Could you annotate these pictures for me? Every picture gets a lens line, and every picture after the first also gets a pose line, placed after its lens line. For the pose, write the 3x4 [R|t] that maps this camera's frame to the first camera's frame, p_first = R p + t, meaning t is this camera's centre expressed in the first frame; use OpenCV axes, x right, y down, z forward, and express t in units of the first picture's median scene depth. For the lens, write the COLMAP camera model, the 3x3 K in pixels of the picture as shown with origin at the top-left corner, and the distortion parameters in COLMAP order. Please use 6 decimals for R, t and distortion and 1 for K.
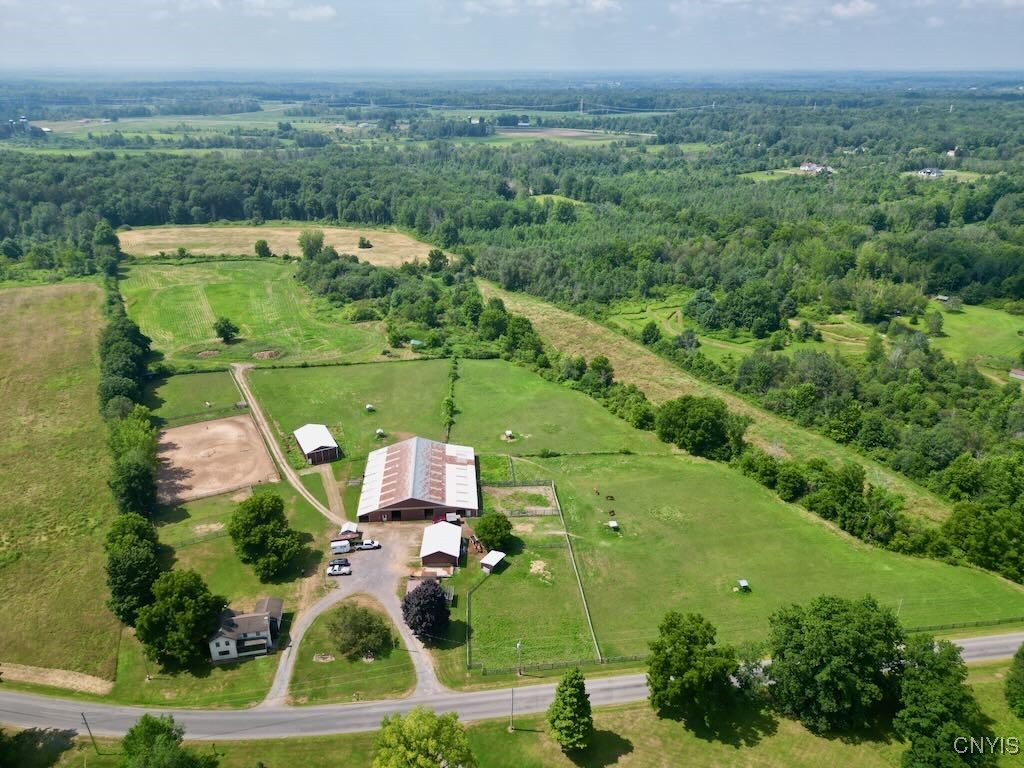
lens RADIAL K [[718.2, 0, 504.6], [0, 718.2, 382.7], [0, 0, 1]] dist [0.108988, -0.111477]
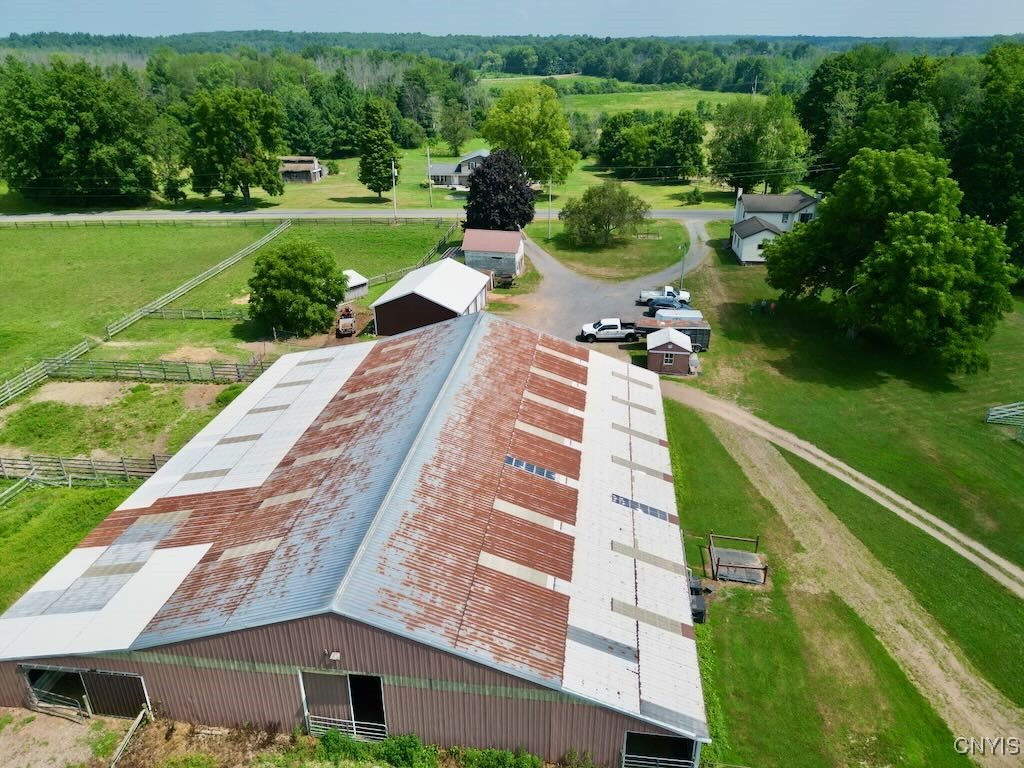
lens RADIAL K [[718.2, 0, 504.6], [0, 718.2, 382.7], [0, 0, 1]] dist [0.108988, -0.111477]
pose [[-0.976963, -0.077028, 0.199022, -0.186320], [0.097584, 0.668134, 0.737614, -0.043396], [-0.189791, 0.740043, -0.645226, 1.122554]]
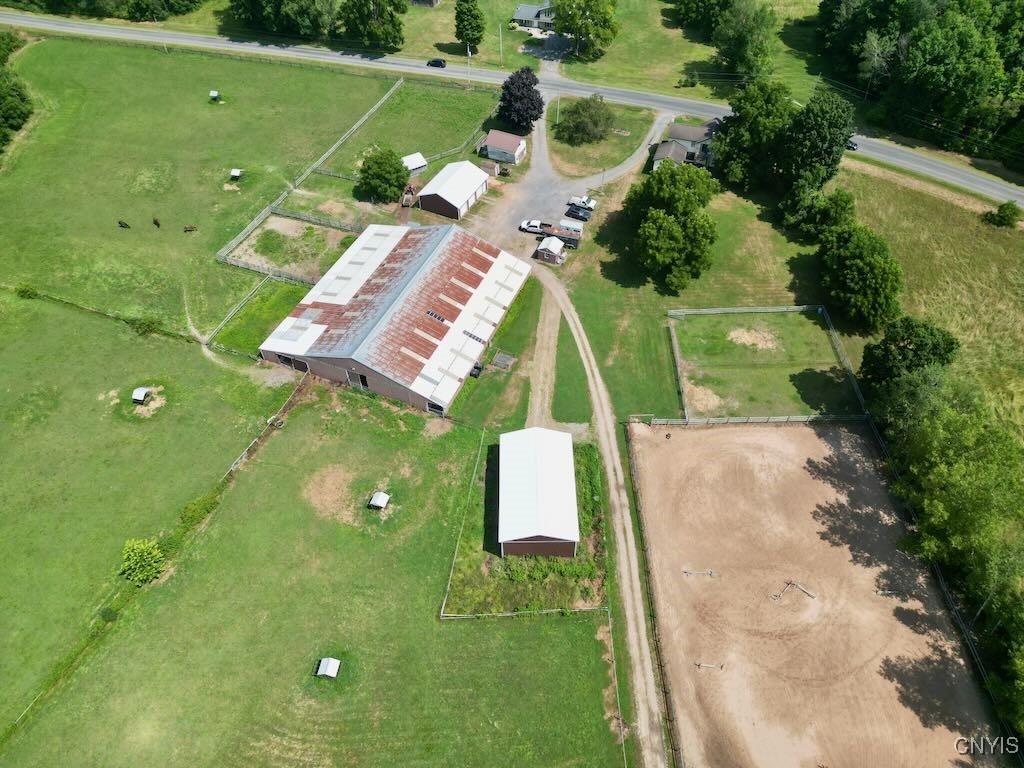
lens RADIAL K [[718.2, 0, 504.6], [0, 718.2, 382.7], [0, 0, 1]] dist [0.108988, -0.111477]
pose [[-0.888174, -0.329215, 0.320570, -0.394014], [0.201876, 0.347146, 0.915825, -0.353692], [-0.412788, 0.878127, -0.241865, 1.165892]]
